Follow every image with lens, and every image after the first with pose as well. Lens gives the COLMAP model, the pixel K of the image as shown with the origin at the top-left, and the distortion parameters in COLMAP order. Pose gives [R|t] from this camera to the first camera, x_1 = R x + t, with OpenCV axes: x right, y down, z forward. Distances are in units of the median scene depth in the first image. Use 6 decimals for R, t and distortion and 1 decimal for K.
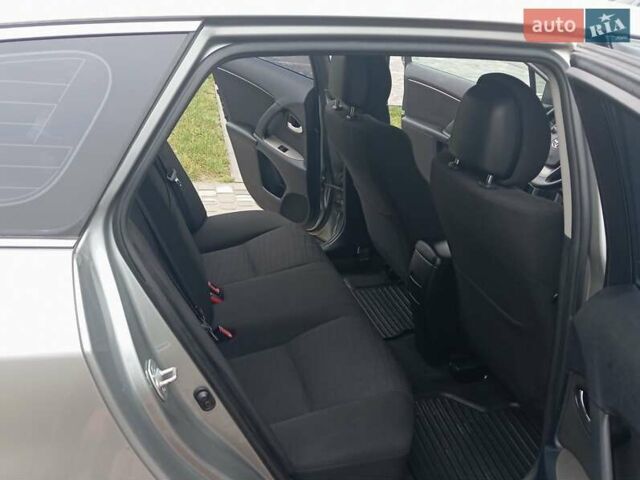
lens RADIAL K [[619.8, 0, 319.4], [0, 619.8, 235.8], [0, 0, 1]] dist [0.102913, -0.205176]
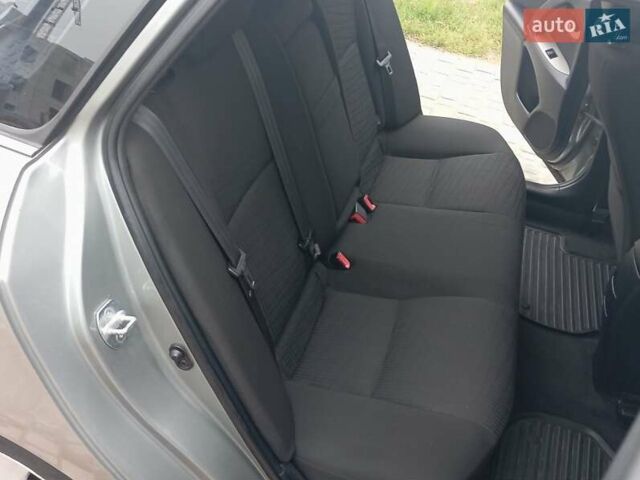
lens RADIAL K [[619.8, 0, 319.4], [0, 619.8, 235.8], [0, 0, 1]] dist [0.102913, -0.205176]
pose [[0.842245, 0.362127, -0.399358, 0.115175], [-0.266342, 0.923587, 0.275769, -0.080507], [0.468706, -0.125899, 0.874337, 0.157438]]
